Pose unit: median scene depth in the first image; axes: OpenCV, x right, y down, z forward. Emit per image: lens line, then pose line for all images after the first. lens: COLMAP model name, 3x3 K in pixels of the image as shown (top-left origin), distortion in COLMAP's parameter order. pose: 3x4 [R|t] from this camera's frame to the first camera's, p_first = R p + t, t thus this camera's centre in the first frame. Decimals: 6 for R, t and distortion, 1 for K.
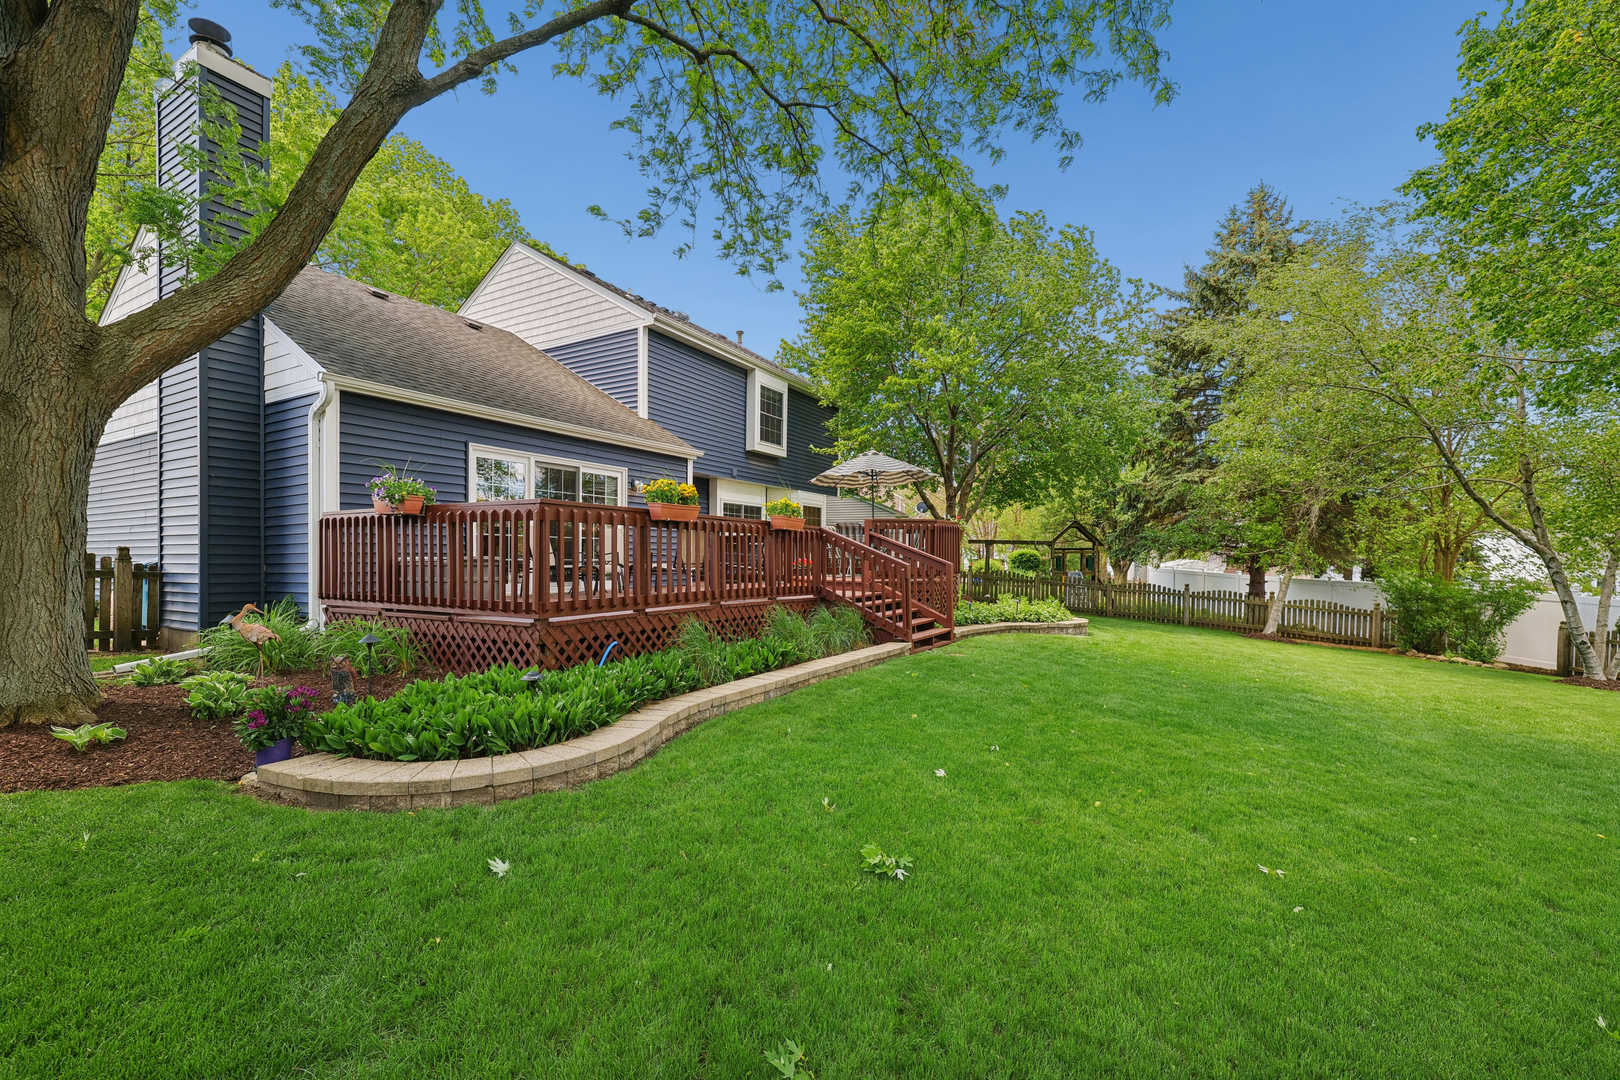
lens RADIAL K [[658.2, 0, 810.0], [0, 658.2, 540.0], [0, 0, 1]] dist [0.000006, 0.000000]
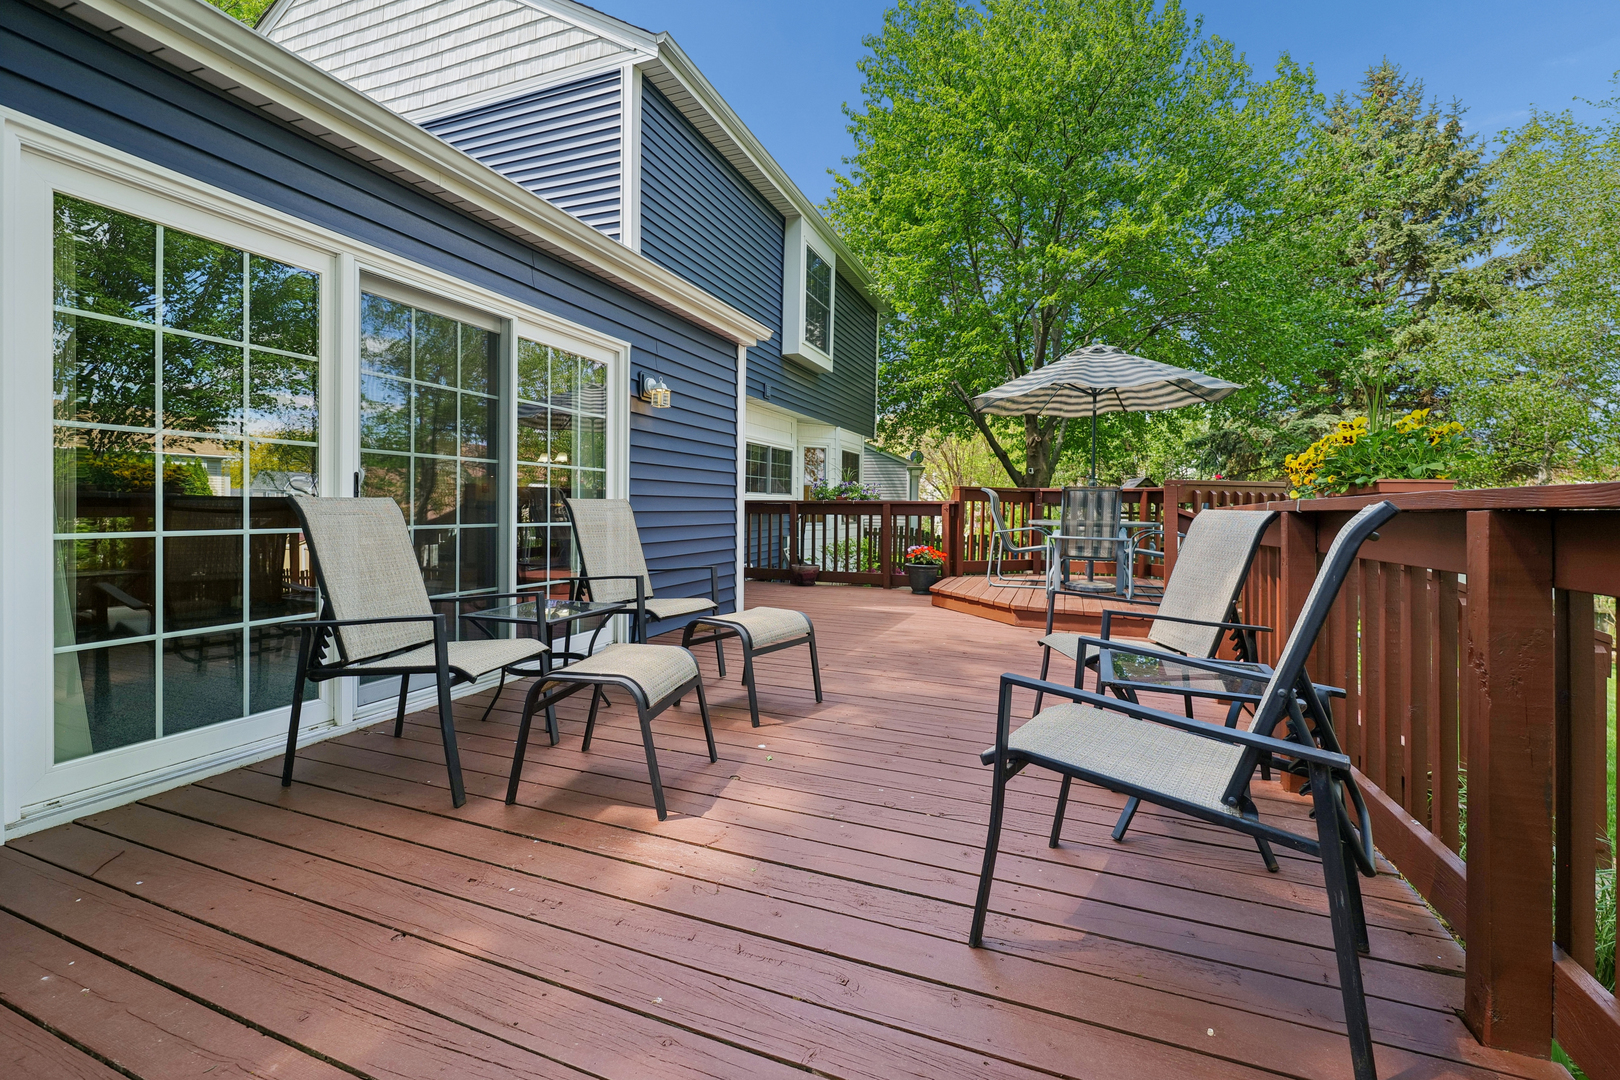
lens RADIAL K [[672.8, 0, 810.2], [0, 672.8, 499.7], [0, 0, 1]] dist [0.000113, 0.000030]
pose [[0.988633, 0.017015, 0.149384, -0.181657], [-0.019139, 0.999735, 0.012793, -0.018412], [-0.149127, -0.015507, 0.988696, 0.463726]]
